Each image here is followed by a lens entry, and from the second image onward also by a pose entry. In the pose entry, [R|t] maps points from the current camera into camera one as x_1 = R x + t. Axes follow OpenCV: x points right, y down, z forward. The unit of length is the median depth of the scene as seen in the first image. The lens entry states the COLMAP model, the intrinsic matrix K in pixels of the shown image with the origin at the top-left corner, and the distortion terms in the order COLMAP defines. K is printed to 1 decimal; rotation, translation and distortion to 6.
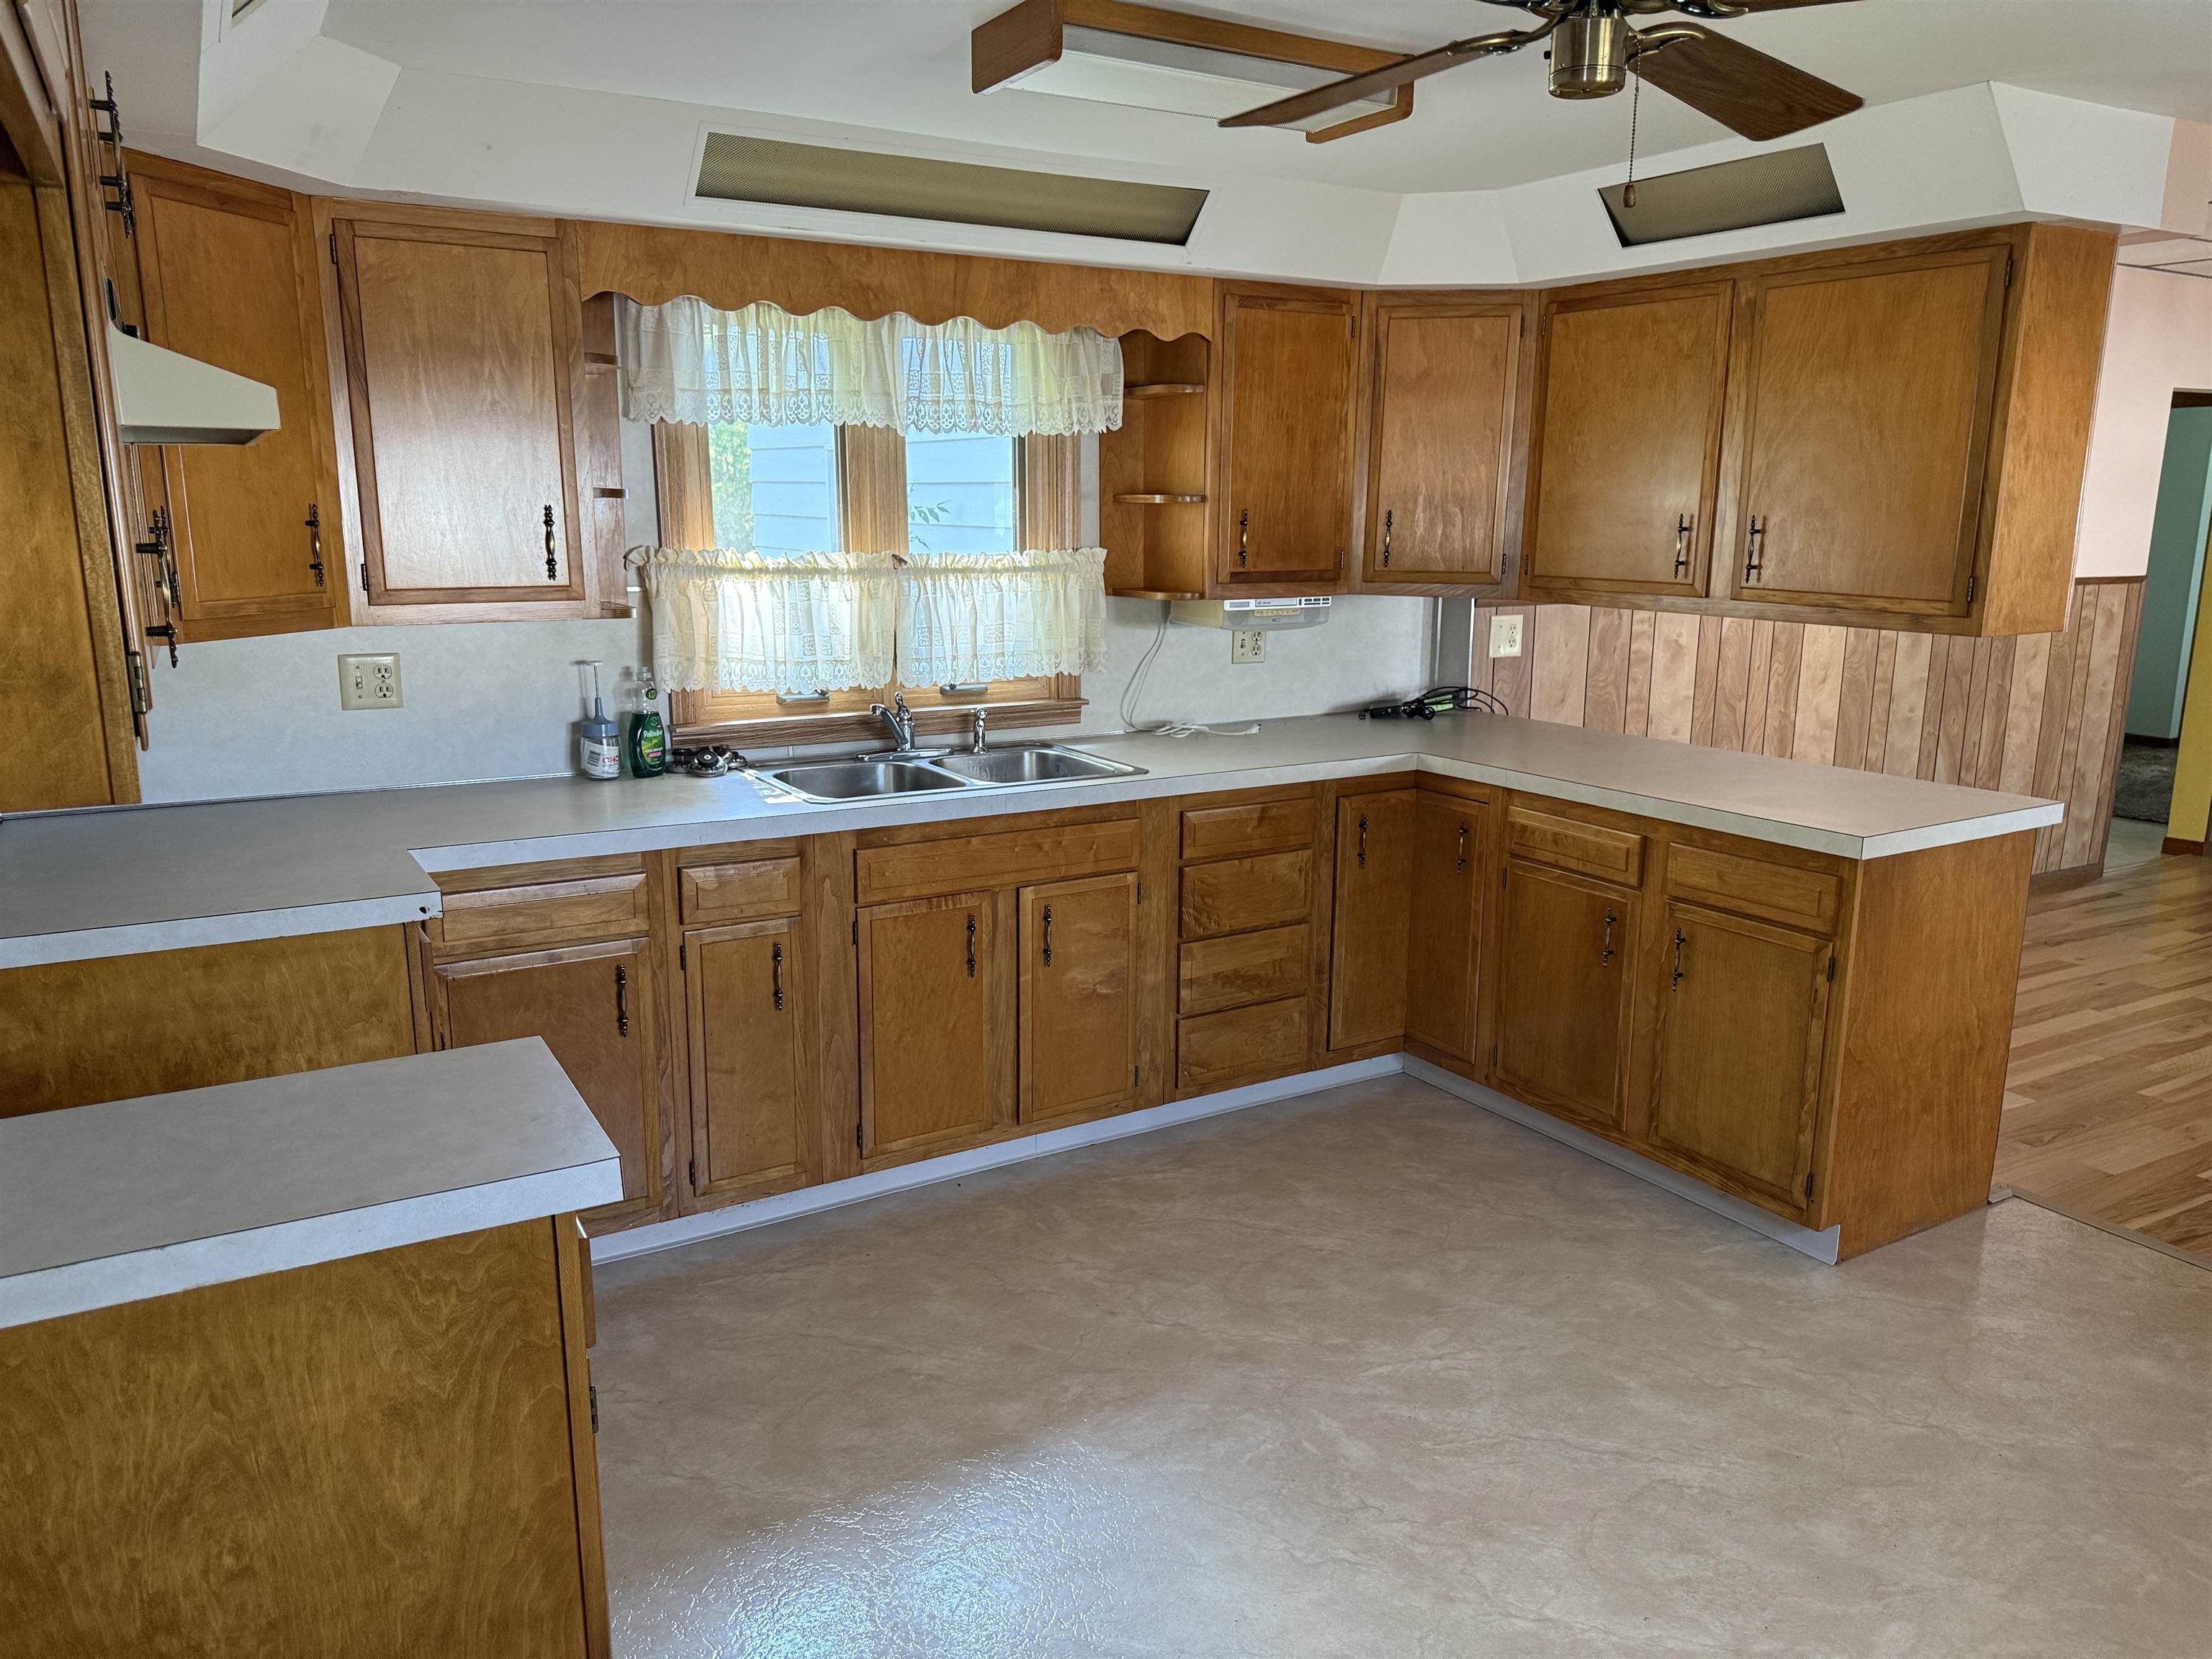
lens RADIAL K [[1574.7, 0, 1127.9], [0, 1574.7, 844.0], [0, 0, 1]] dist [0.040651, -0.027972]
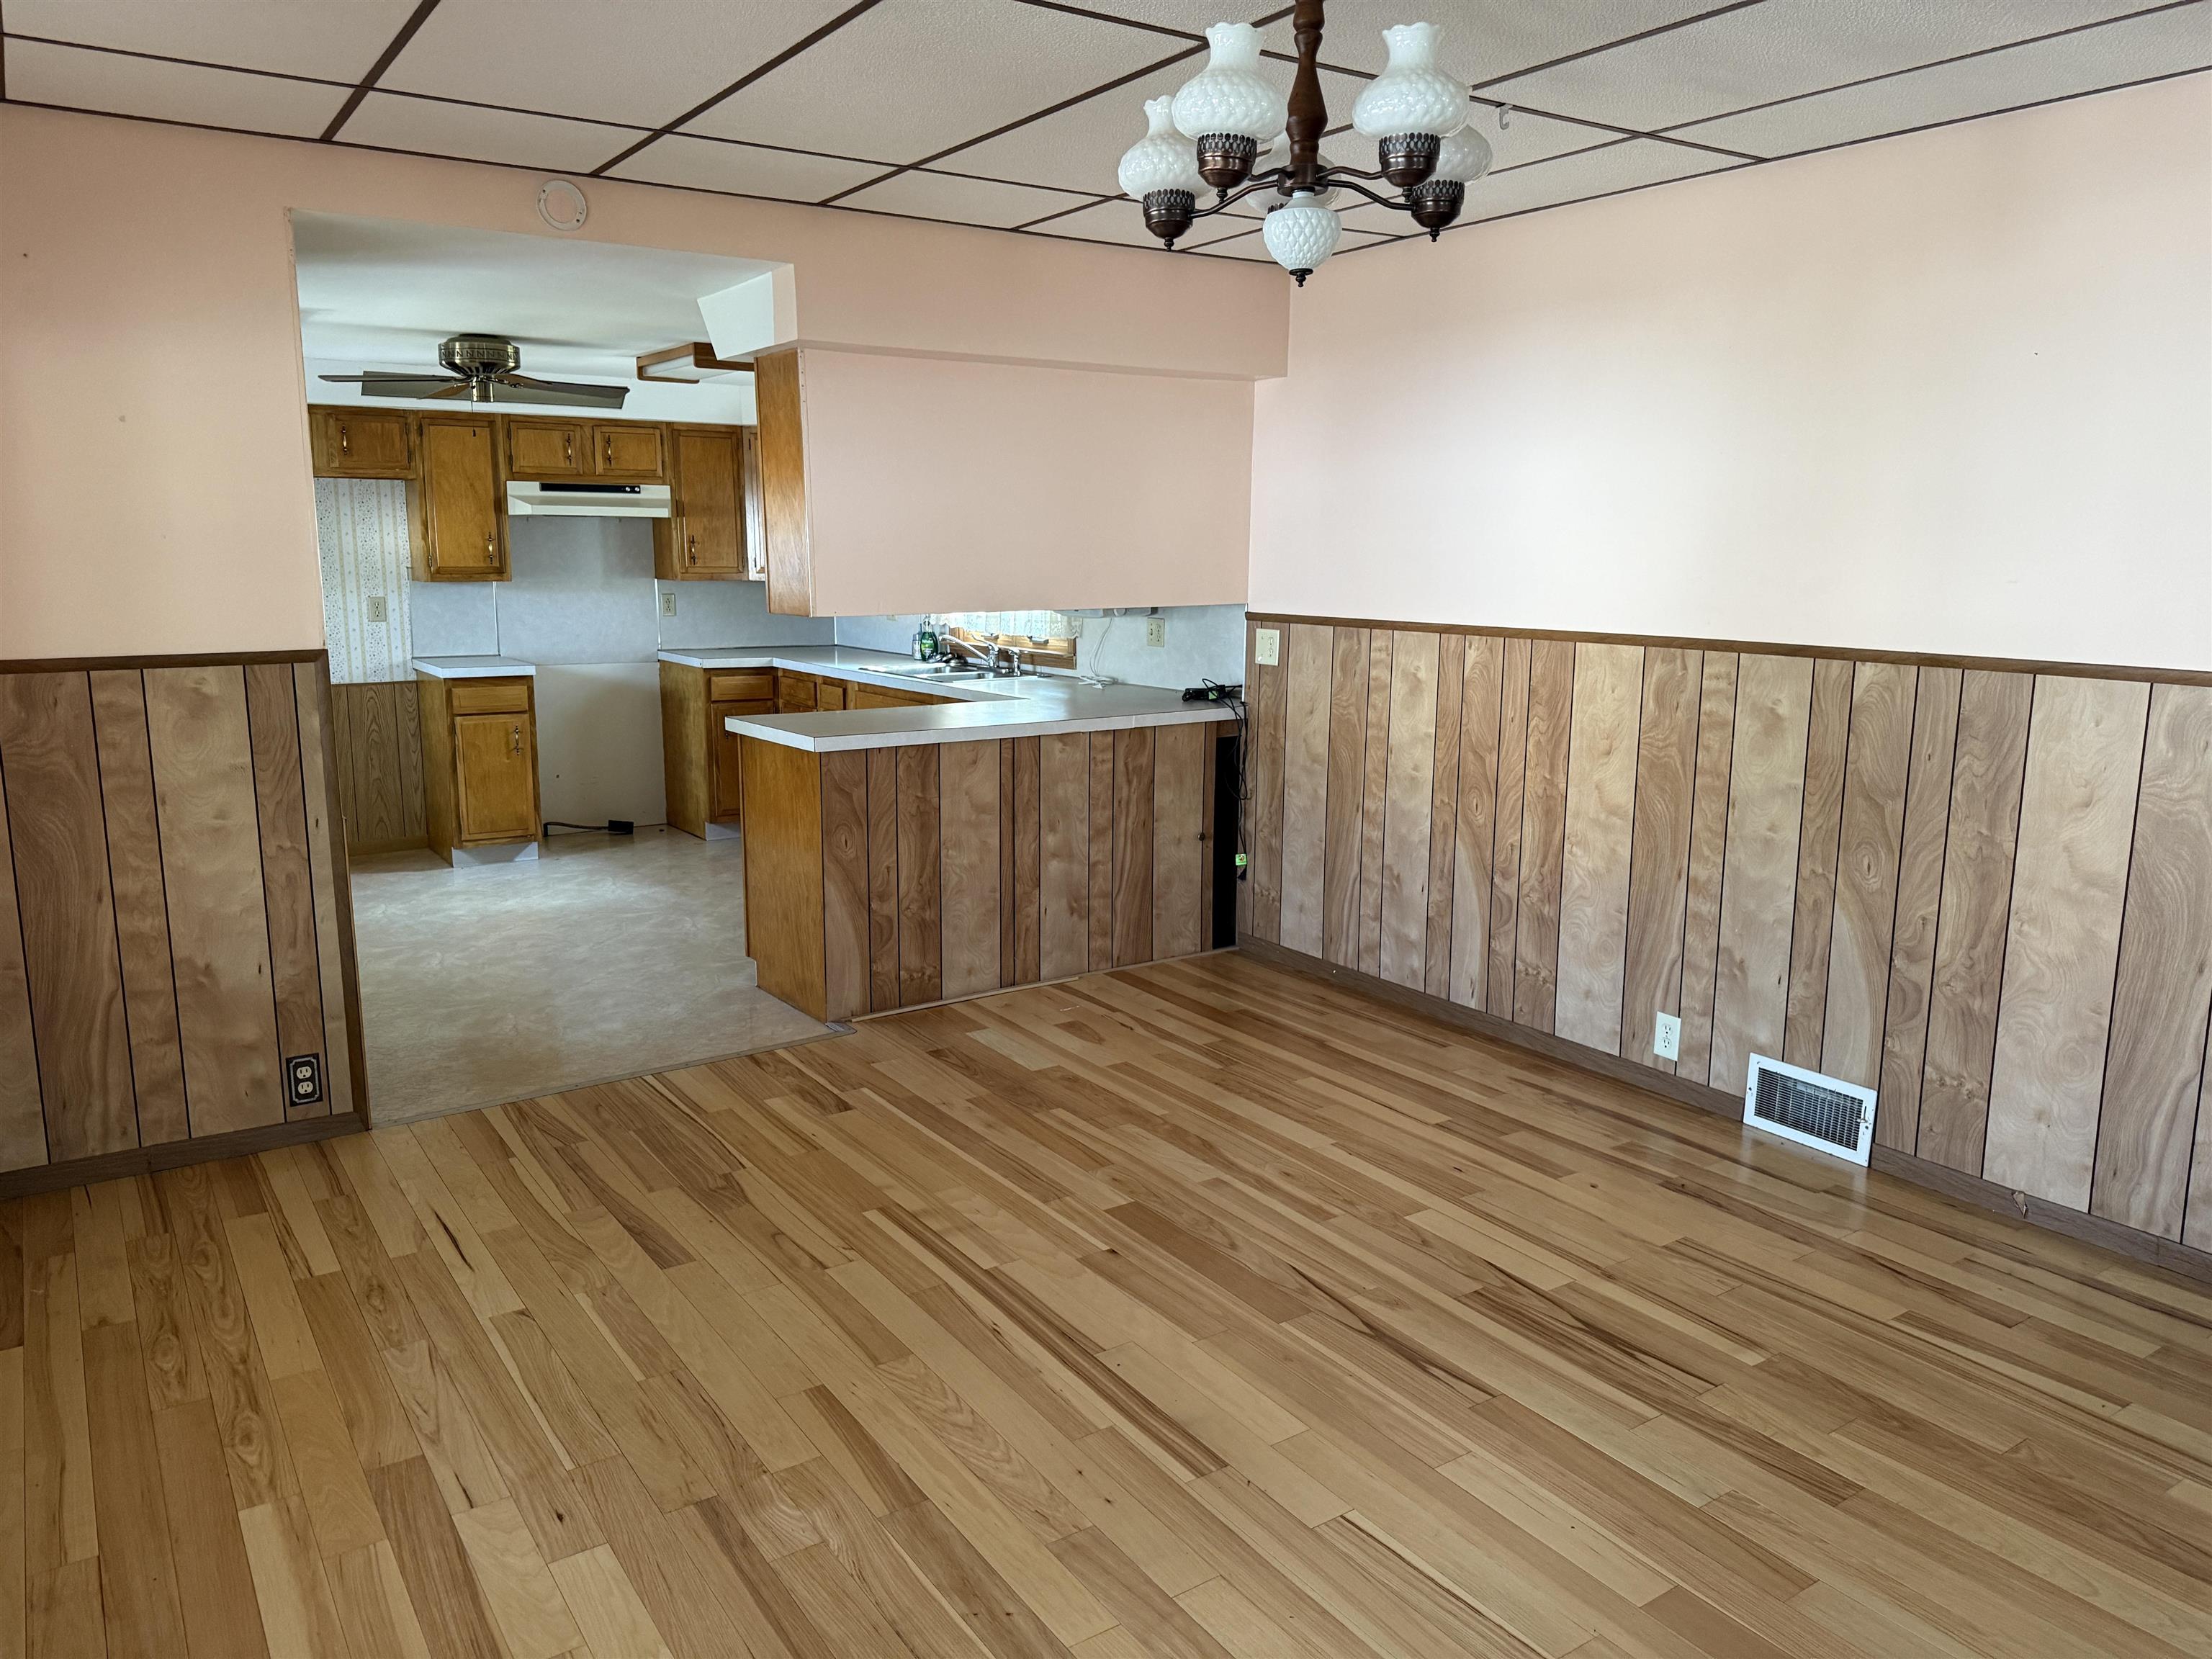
lens RADIAL K [[1574.7, 0, 1104.9], [0, 1574.7, 828.0], [0, 0, 1]] dist [0.040651, -0.027972]
pose [[0.061569, 0.173382, -0.982928, 1.236306], [-0.213001, 0.964393, 0.156771, -0.140258], [0.975110, 0.199713, 0.096308, 0.697184]]
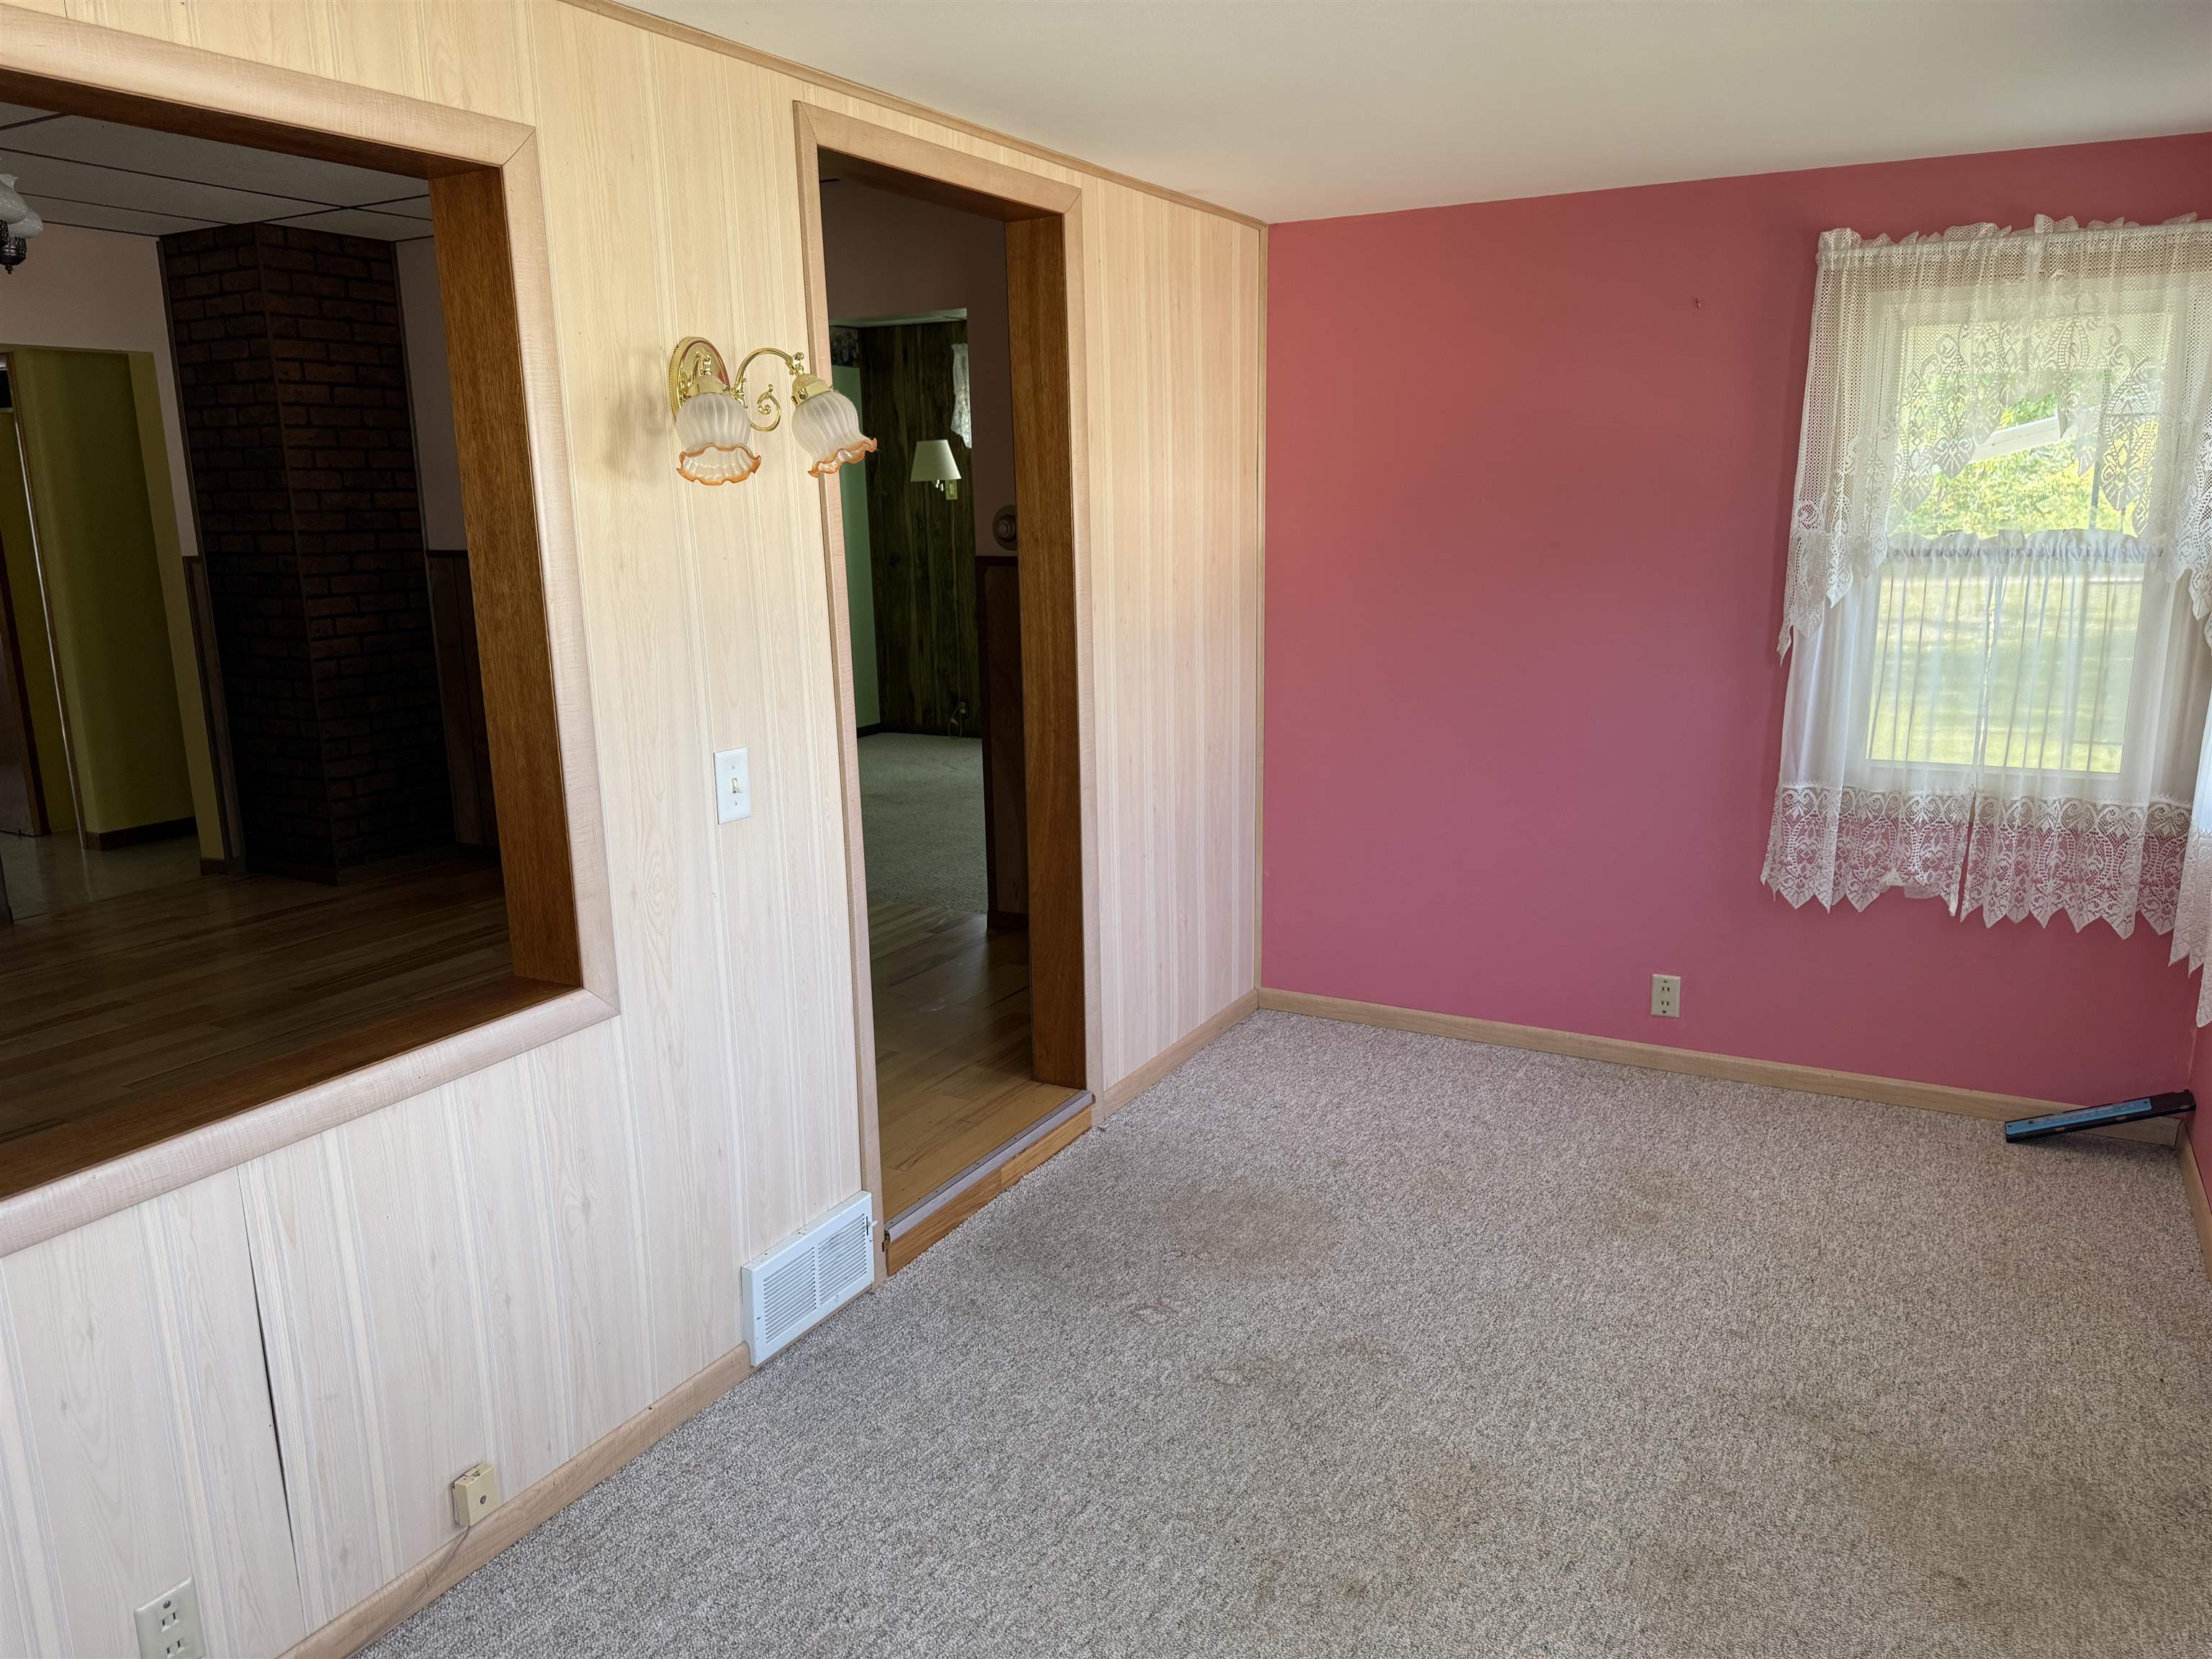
lens RADIAL K [[1574.7, 0, 1116.4], [0, 1574.7, 831.9], [0, 0, 1]] dist [0.040651, -0.027972]
pose [[0.860538, -0.126041, 0.493546, 0.868222], [0.129671, 0.991188, 0.027035, 0.032055], [-0.492605, 0.040734, 0.869299, -0.025464]]
